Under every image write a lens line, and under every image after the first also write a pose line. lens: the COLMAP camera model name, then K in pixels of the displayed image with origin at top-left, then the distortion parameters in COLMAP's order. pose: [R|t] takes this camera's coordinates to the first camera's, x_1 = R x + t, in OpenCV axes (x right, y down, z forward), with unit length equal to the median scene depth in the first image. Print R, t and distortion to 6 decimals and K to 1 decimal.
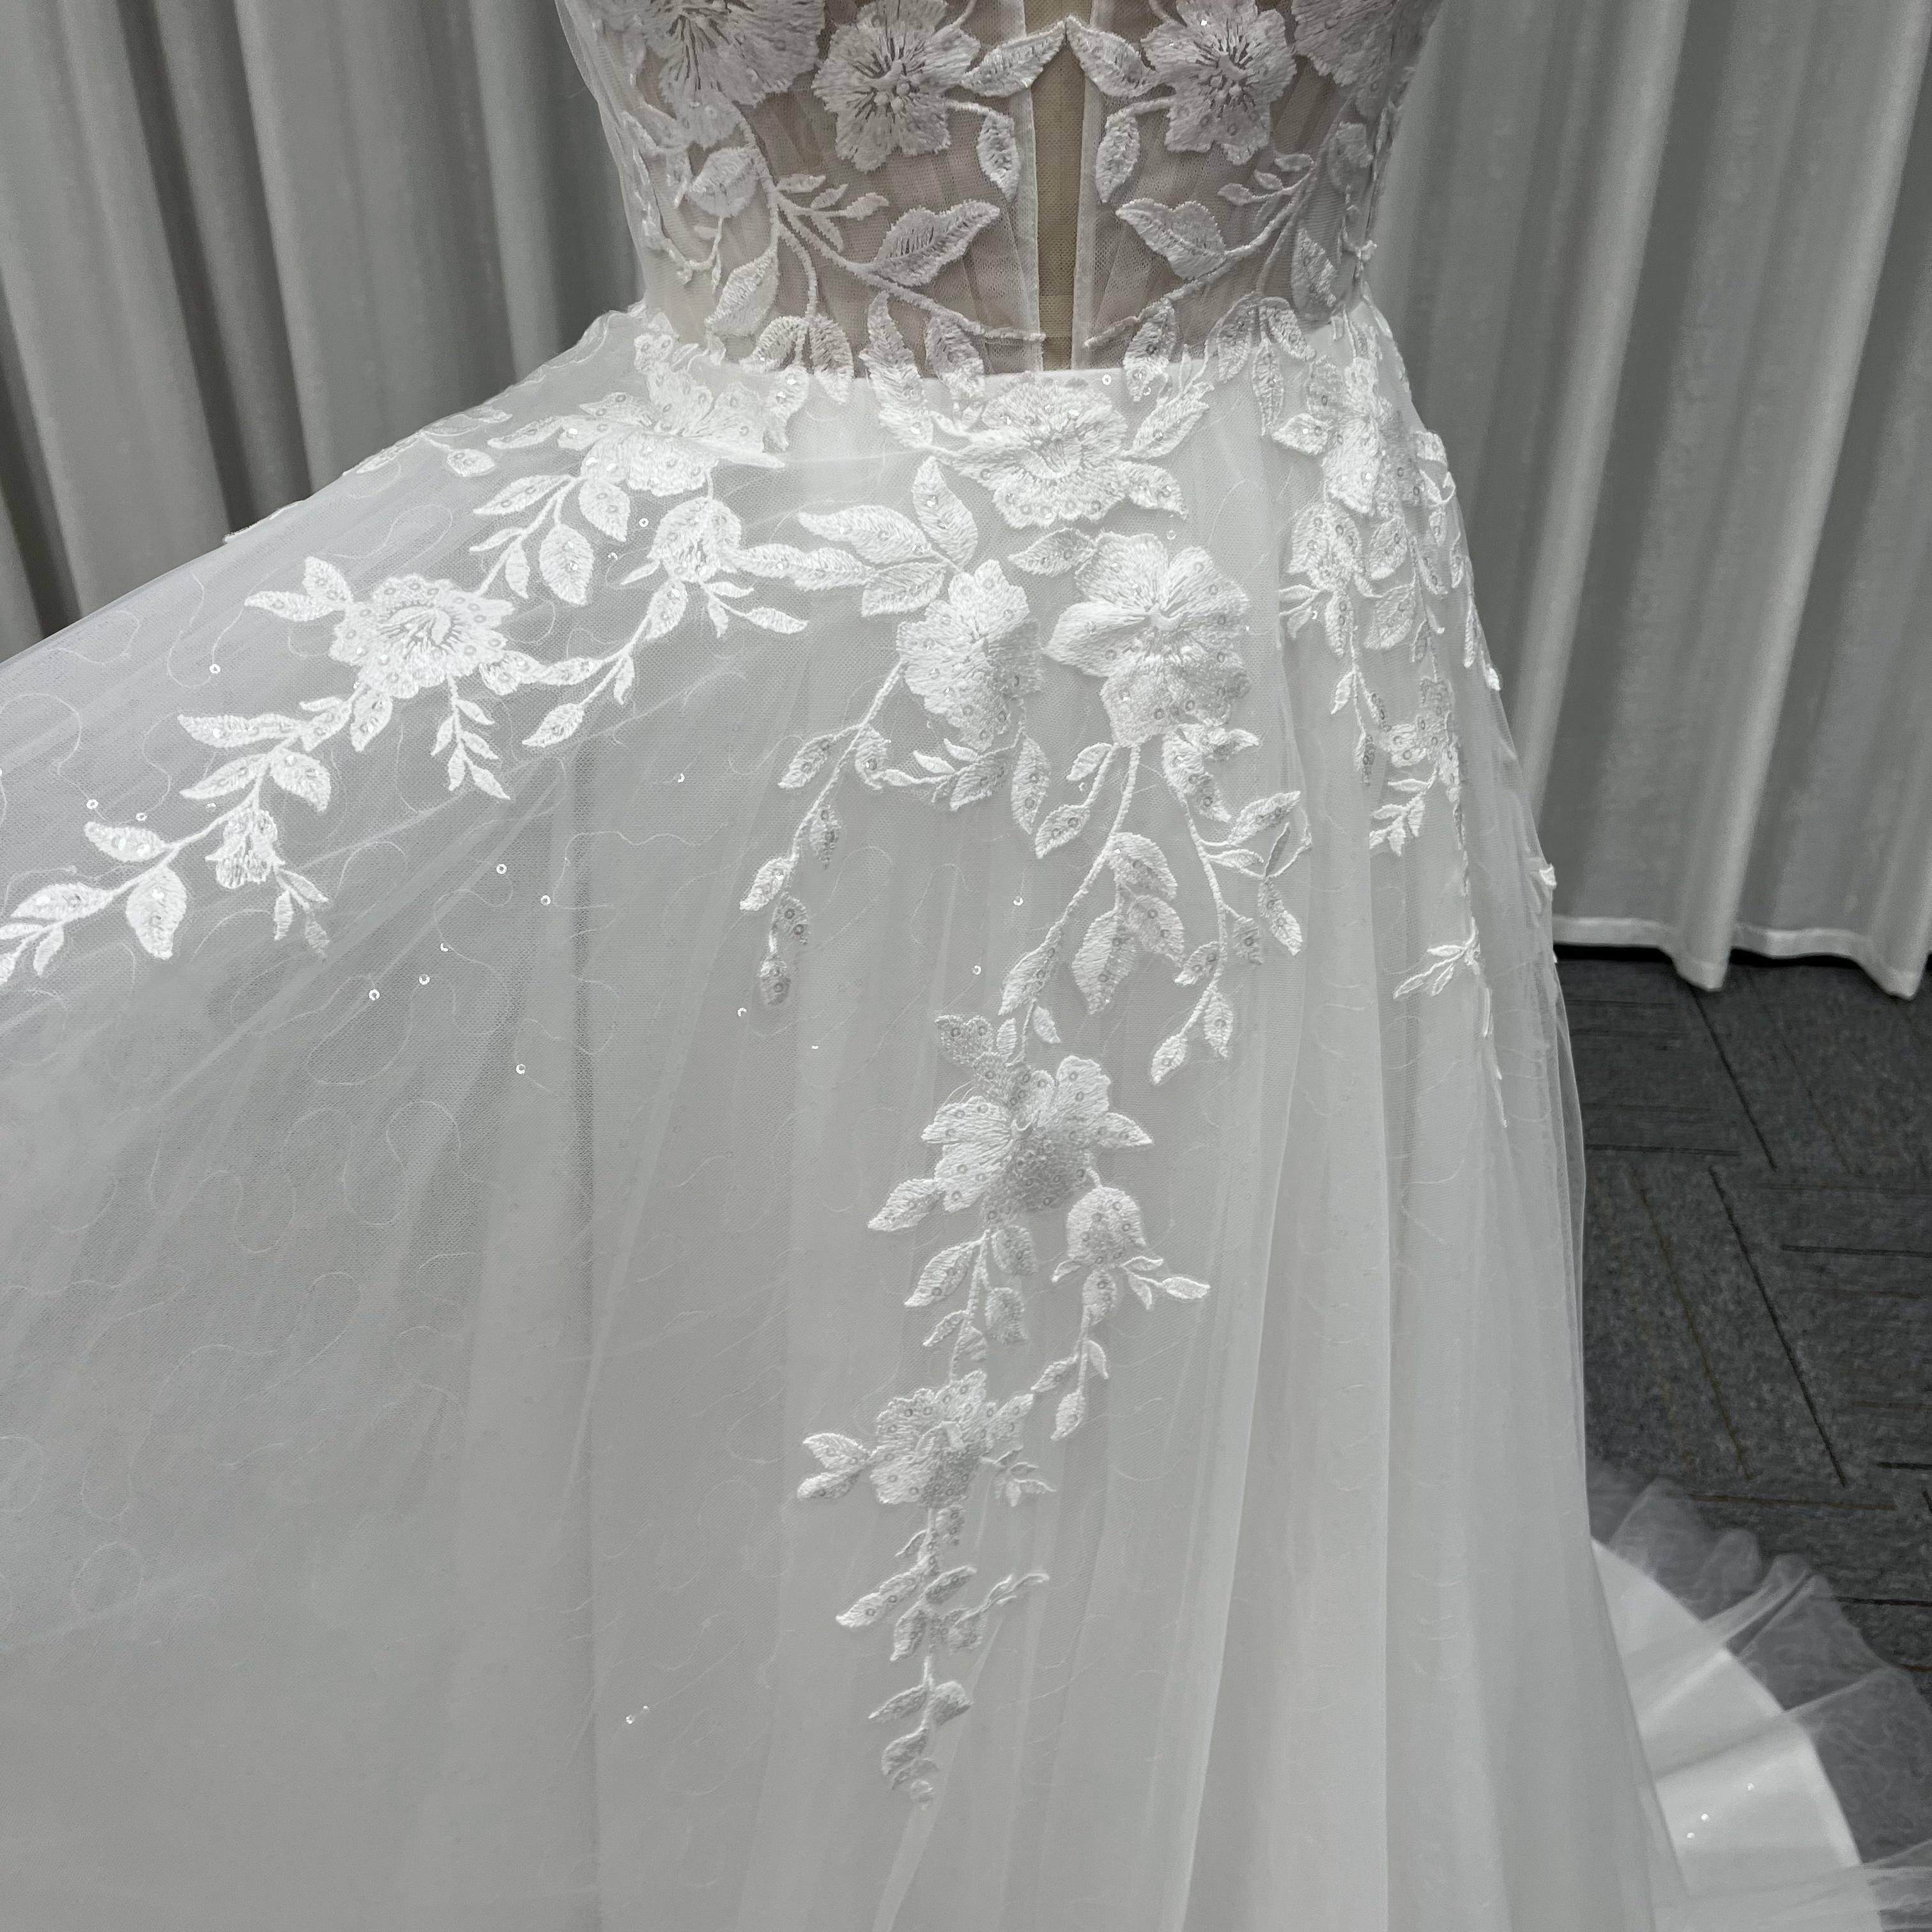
lens RADIAL K [[1935.9, 0, 947.3], [0, 1935.9, 911.3], [0, 0, 1]] dist [0.061644, -0.028729]
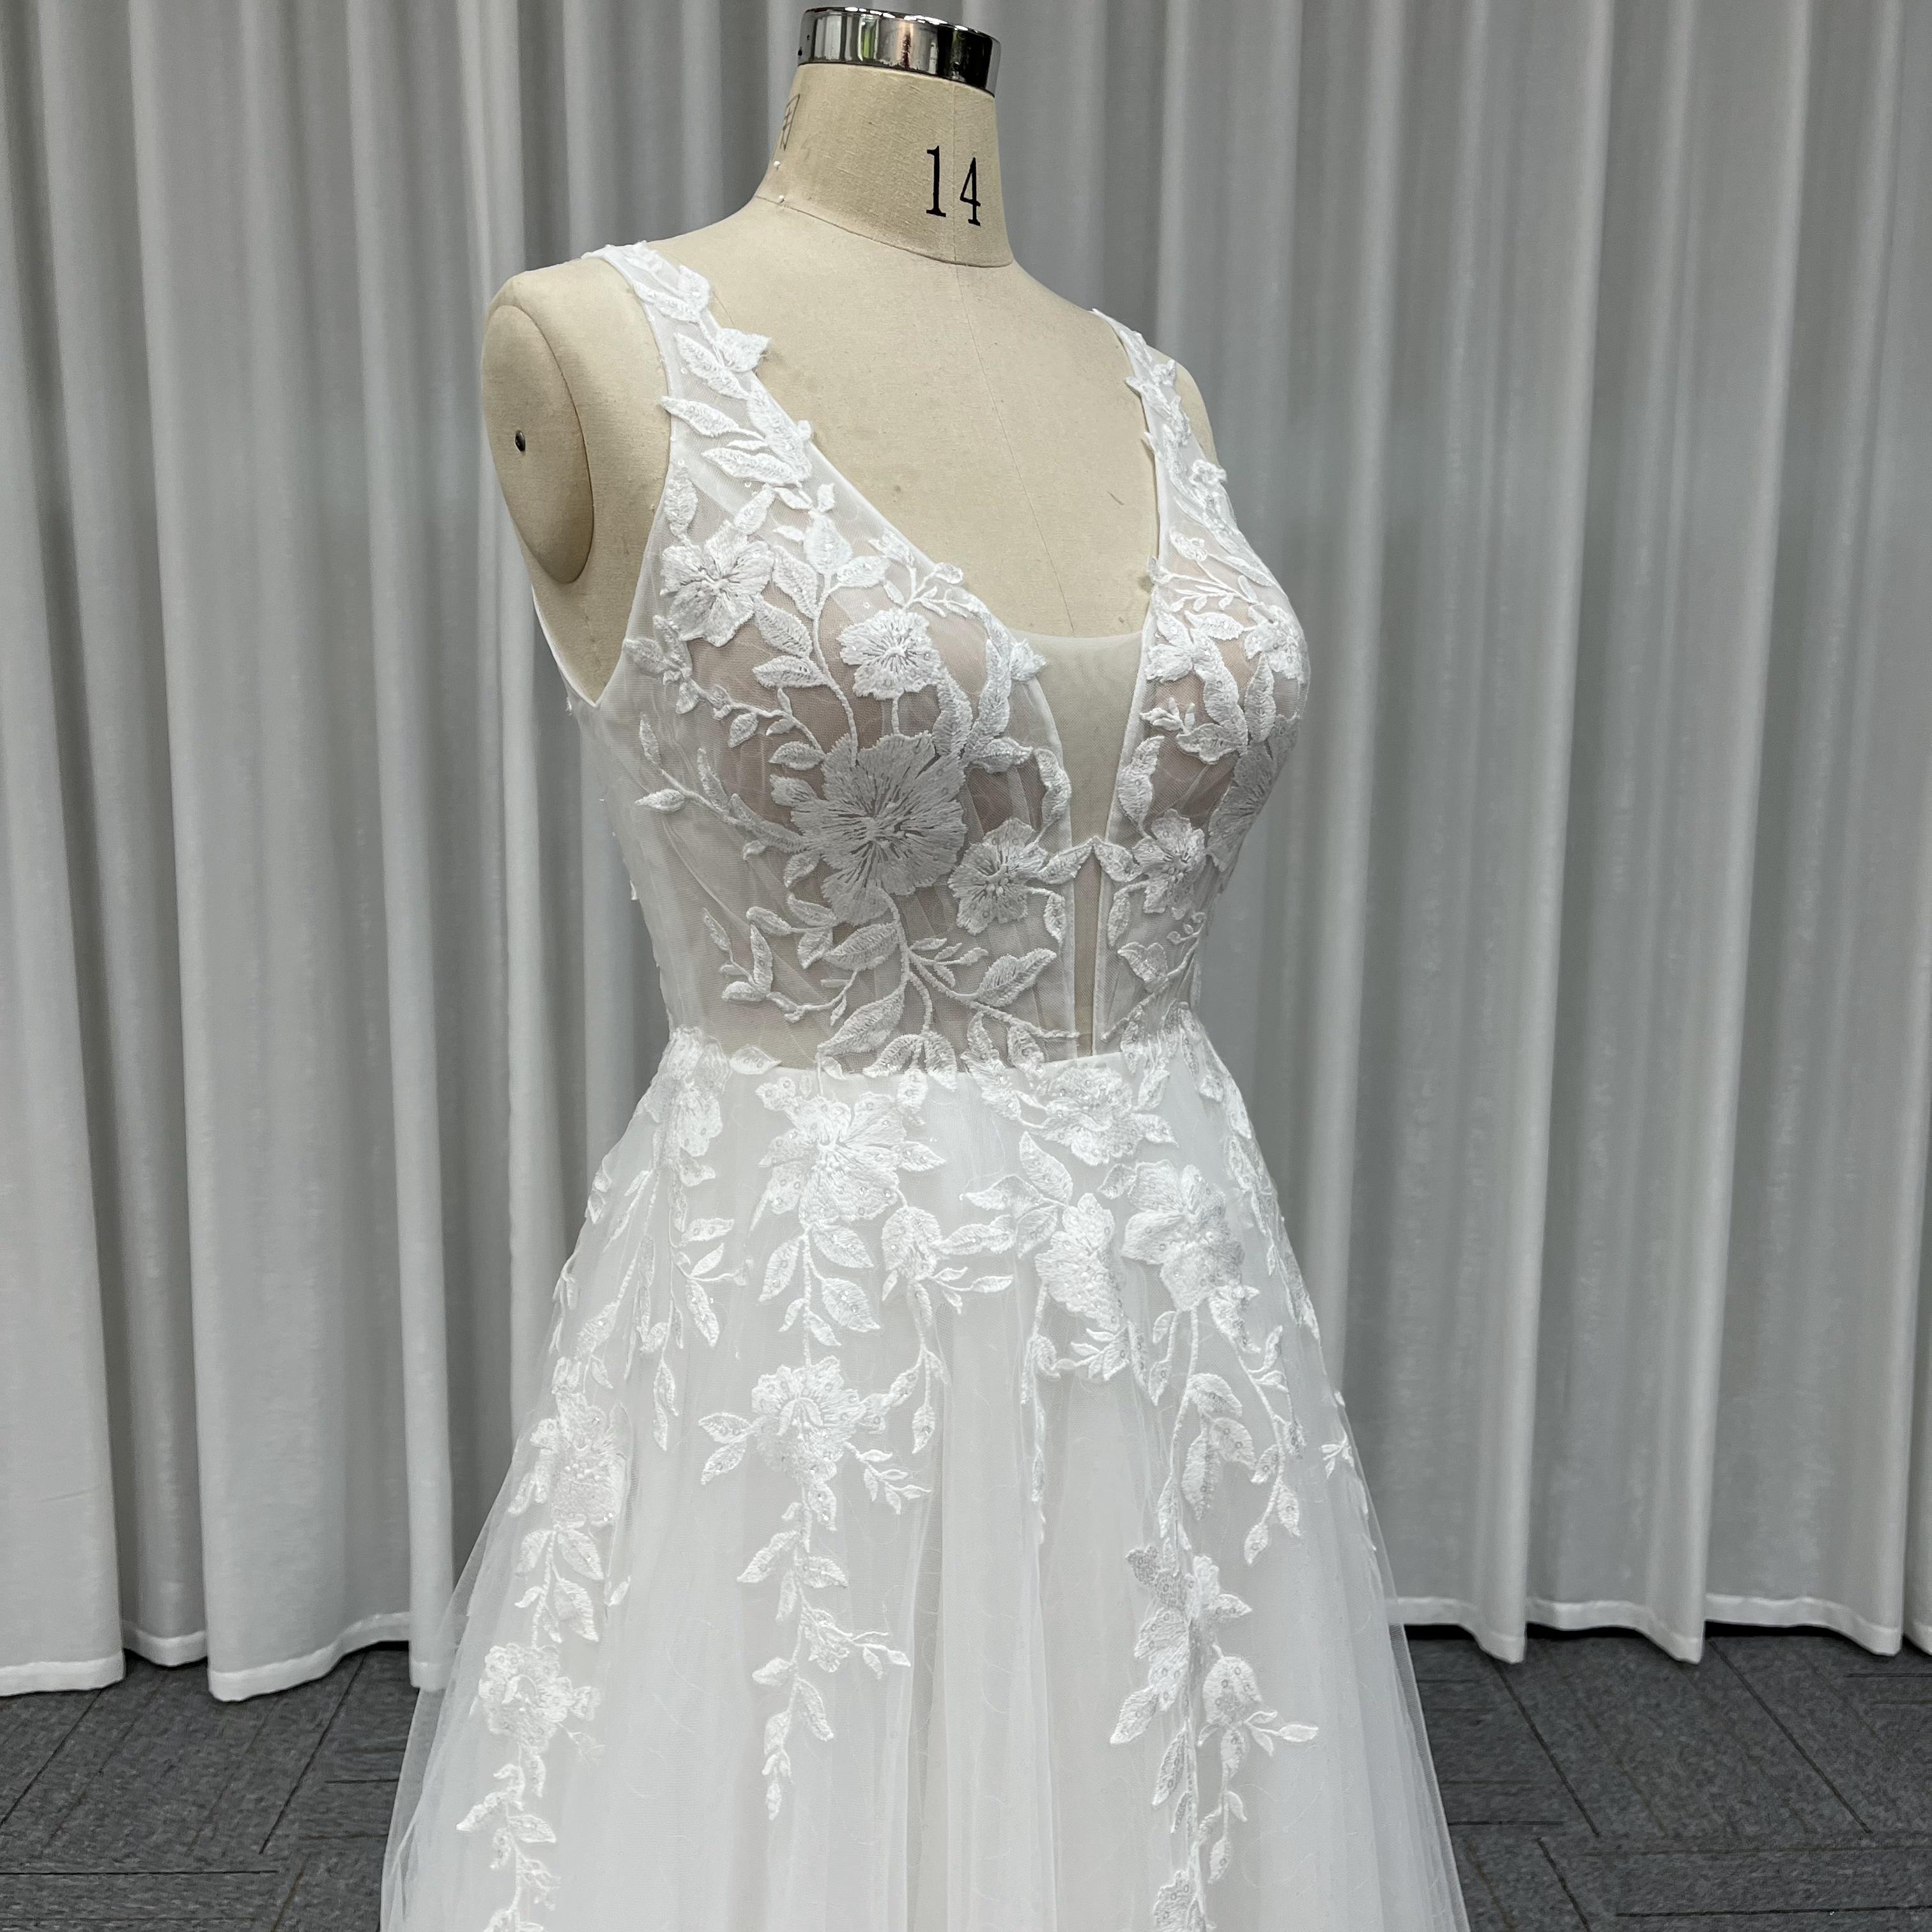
lens RADIAL K [[1992.1, 0, 966.0], [0, 1992.1, 966.0], [0, 0, 1]] dist [0.152909, -0.515515]
pose [[0.883342, -0.053027, 0.465721, -0.711439], [0.212938, 0.930534, -0.297931, 0.080266], [-0.417570, 0.362345, 0.833271, -0.215172]]
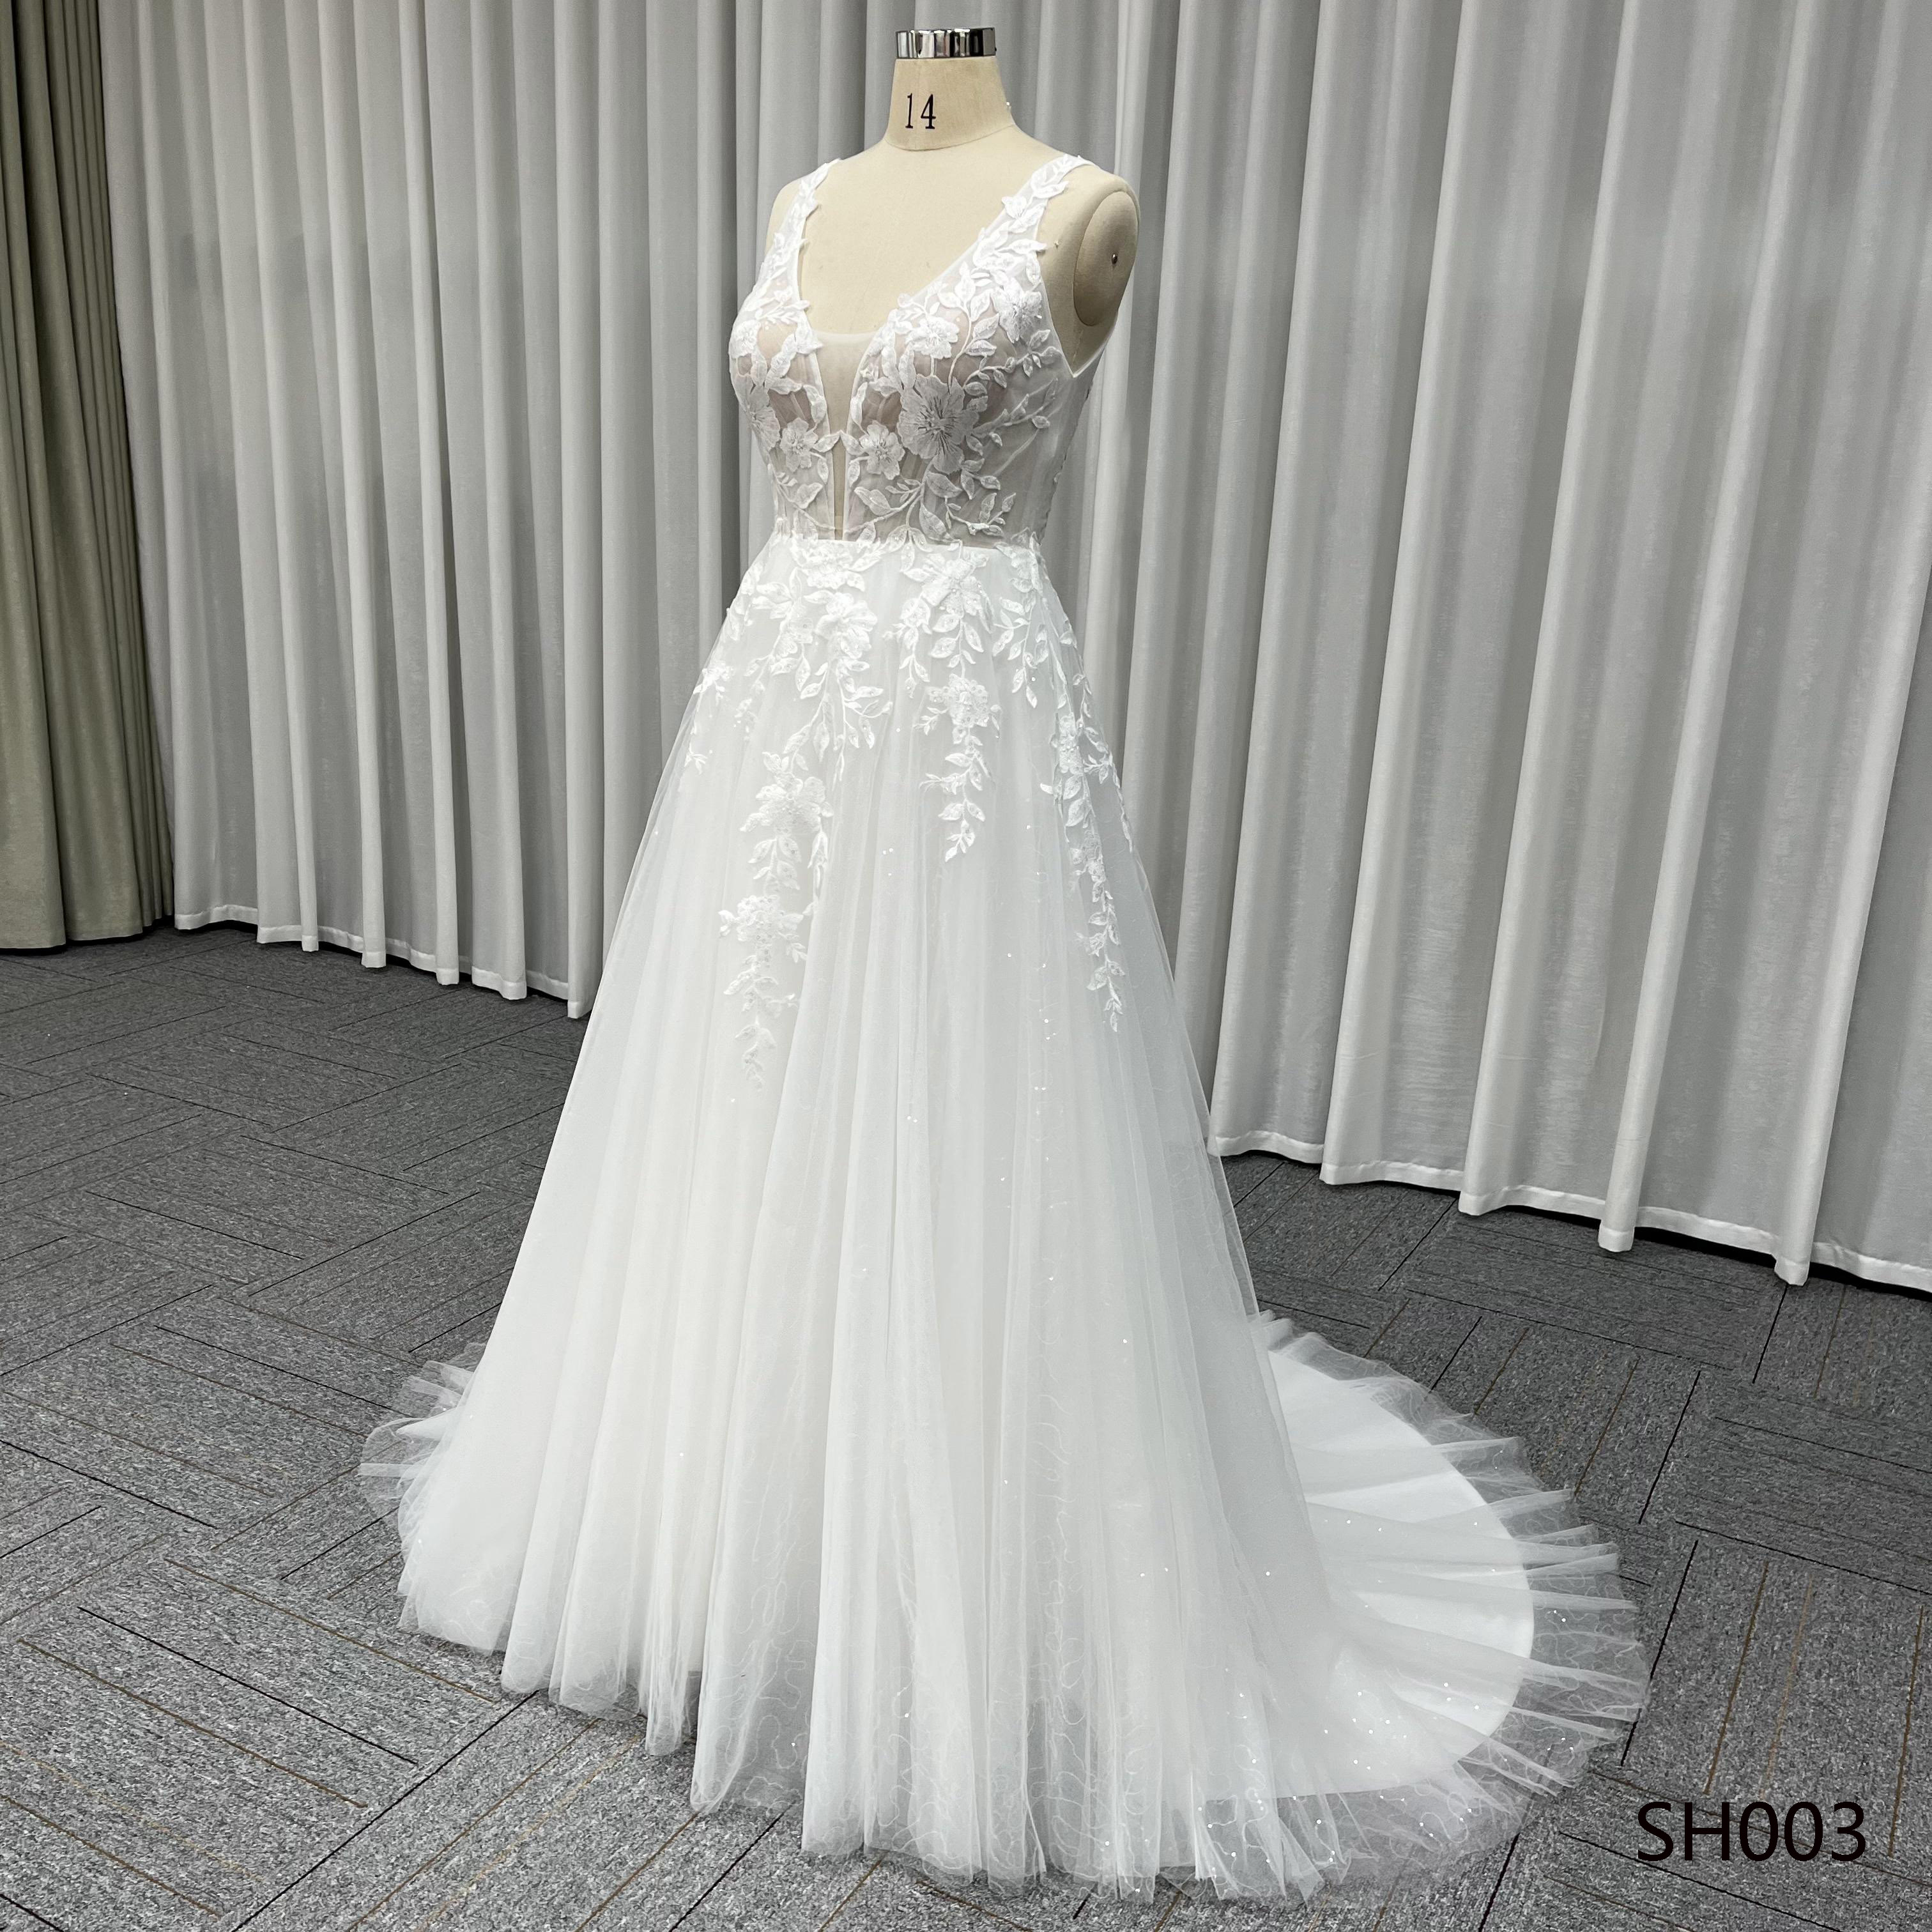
lens RADIAL K [[1950.3, 0, 976.6], [0, 1950.3, 991.3], [0, 0, 1]] dist [0.041411, -0.069147]
pose [[0.796482, 0.212561, -0.566069, 2.128699], [-0.343680, 0.929393, -0.134581, 0.720499], [0.497494, 0.301738, 0.813298, -1.172681]]
